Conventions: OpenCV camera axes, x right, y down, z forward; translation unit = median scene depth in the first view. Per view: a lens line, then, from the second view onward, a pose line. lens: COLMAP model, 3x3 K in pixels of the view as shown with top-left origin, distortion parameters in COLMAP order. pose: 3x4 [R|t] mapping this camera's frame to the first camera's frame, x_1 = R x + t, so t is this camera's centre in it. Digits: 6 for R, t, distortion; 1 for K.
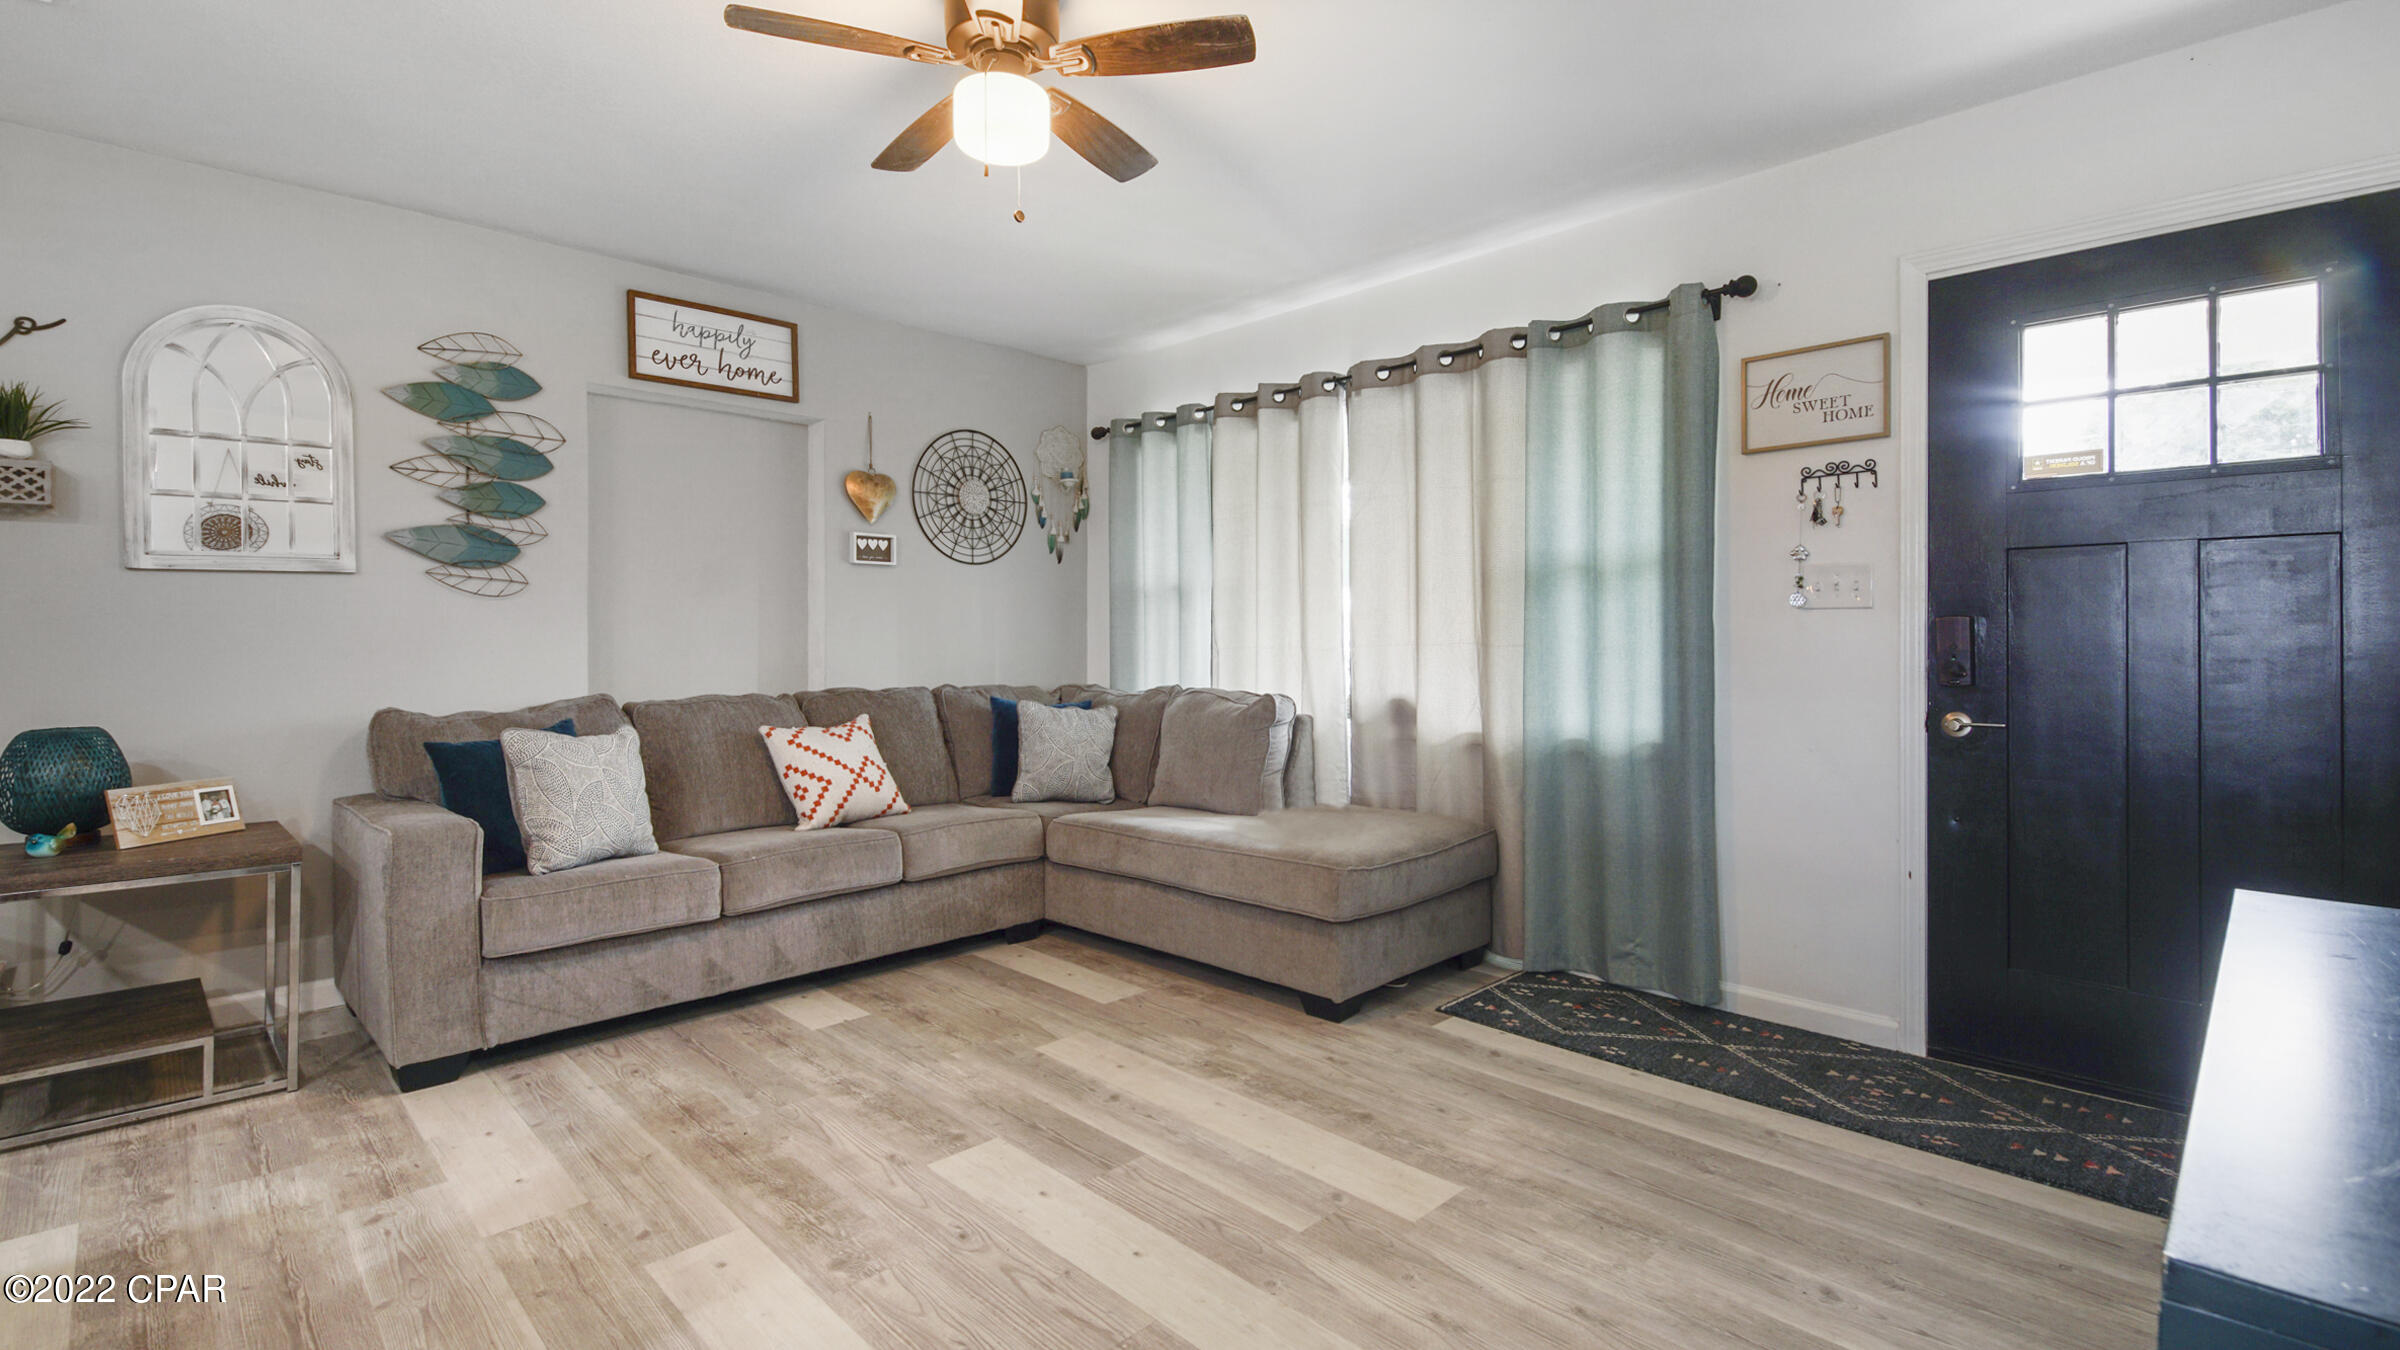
lens RADIAL K [[1097.9, 0, 1164.3], [0, 1097.9, 679.3], [0, 0, 1]] dist [0.022839, -0.013598]
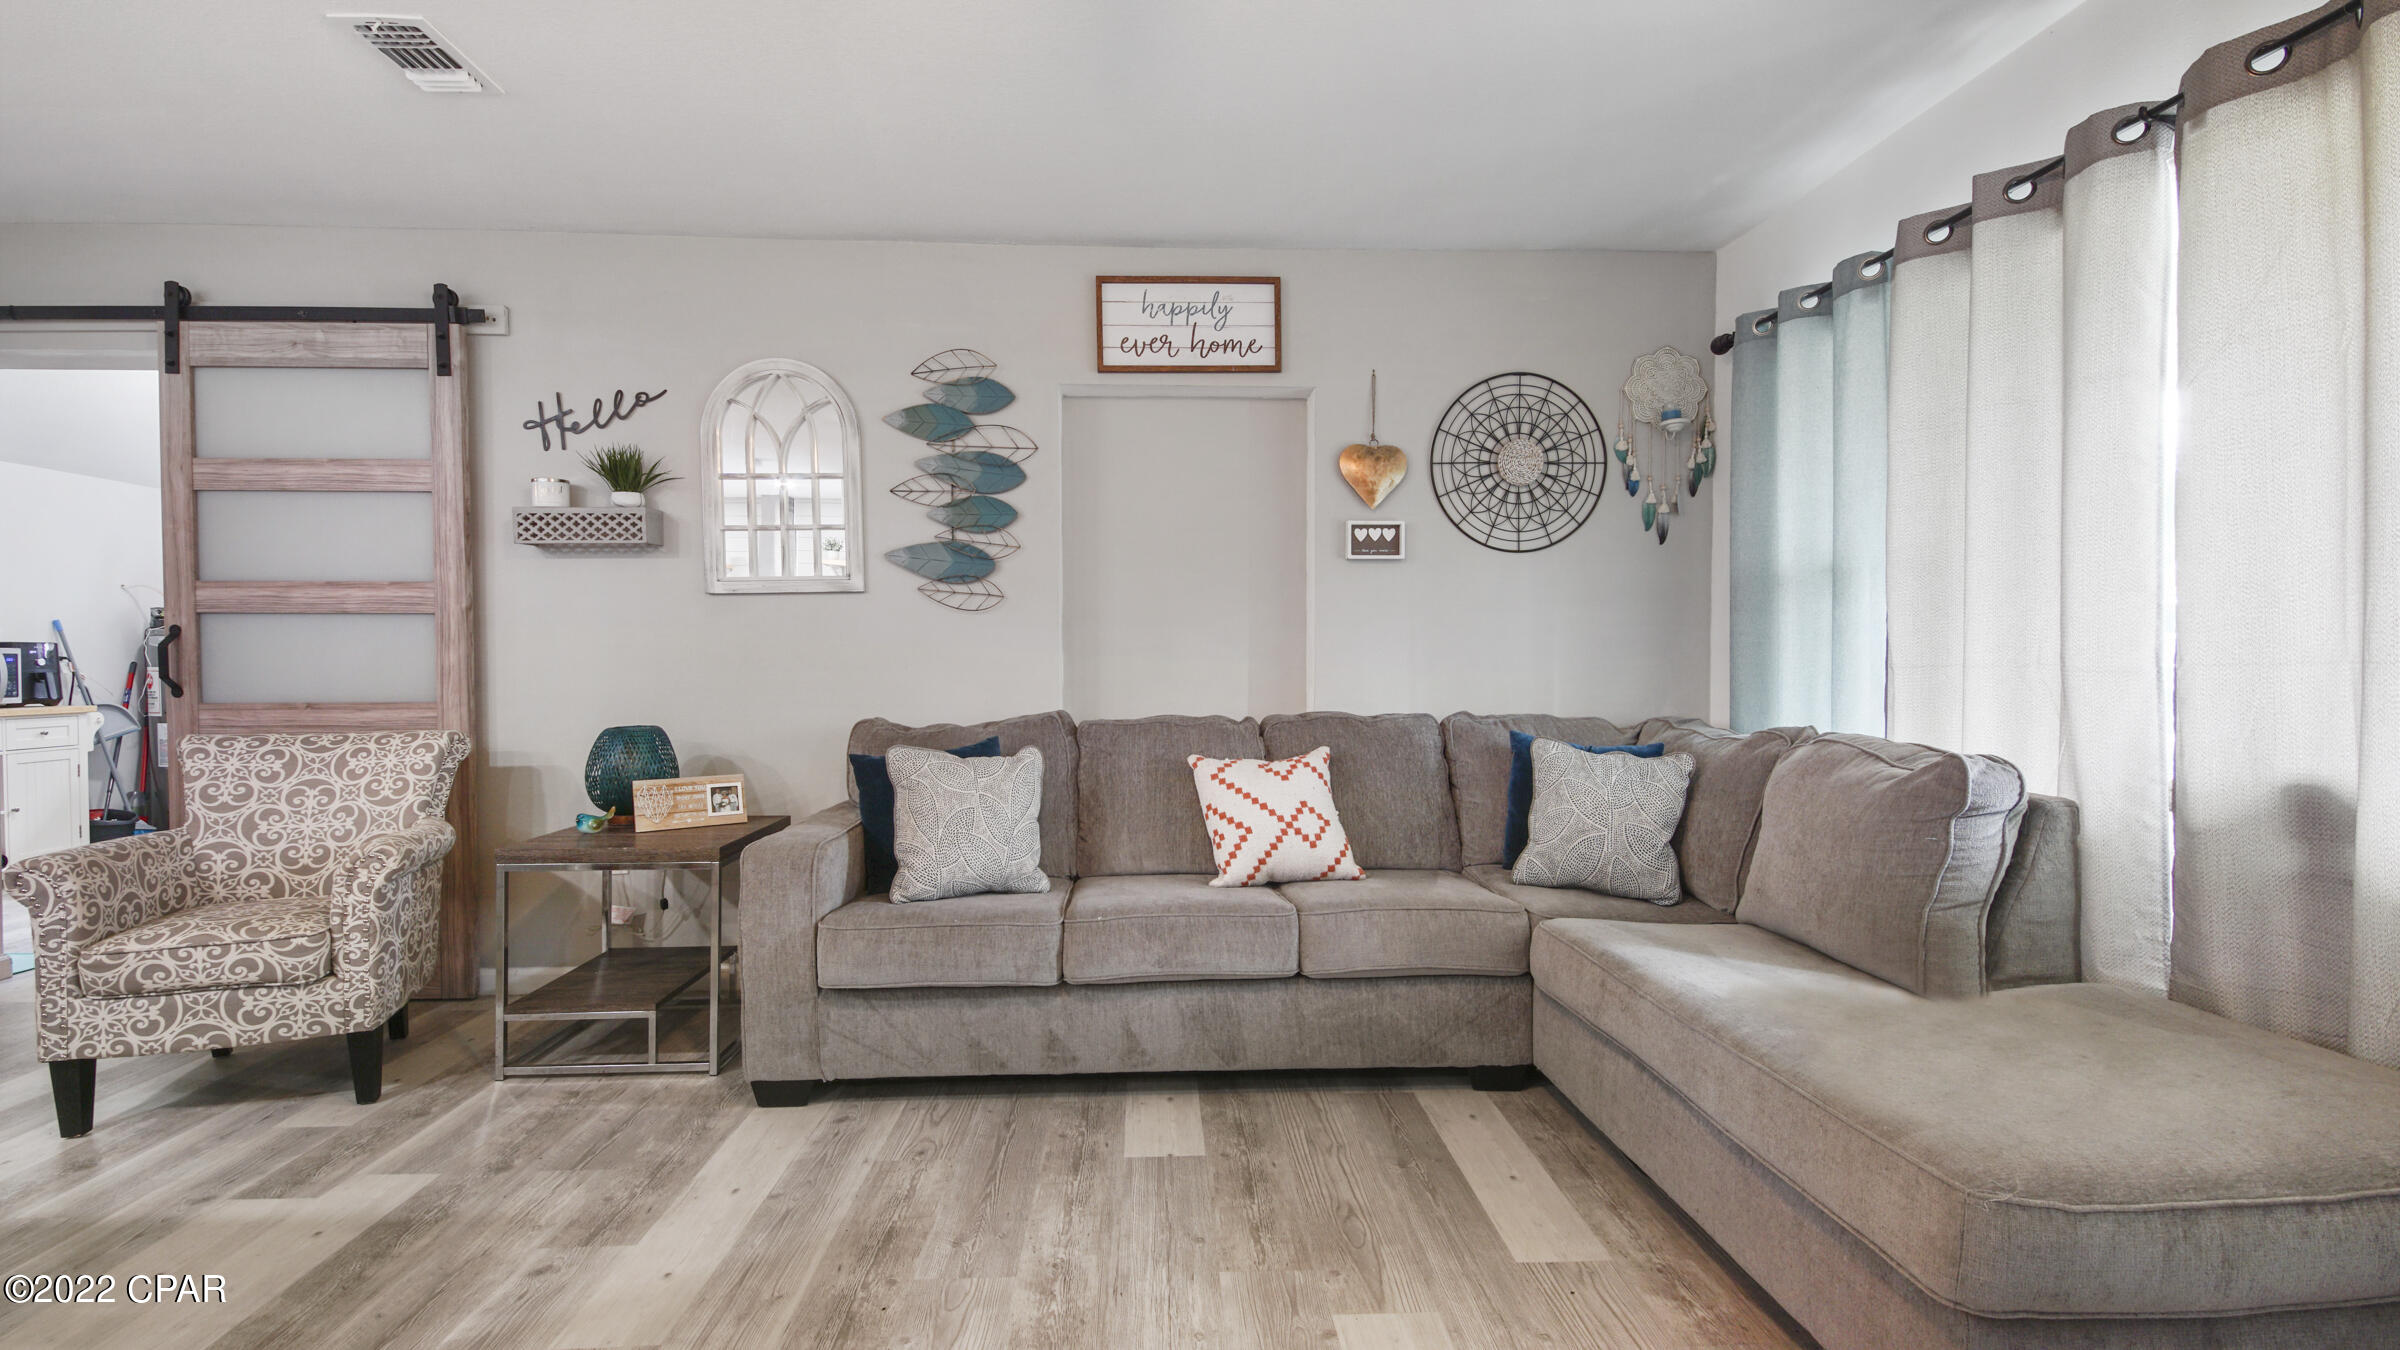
lens RADIAL K [[1042.7, 0, 1175.8], [0, 1042.7, 686.2], [0, 0, 1]] dist [0.024438, -0.009773]
pose [[0.750233, 0.019479, -0.660886, 0.159630], [-0.022534, 0.999739, 0.003886, -0.013390], [0.660789, 0.011977, 0.750476, 0.400329]]
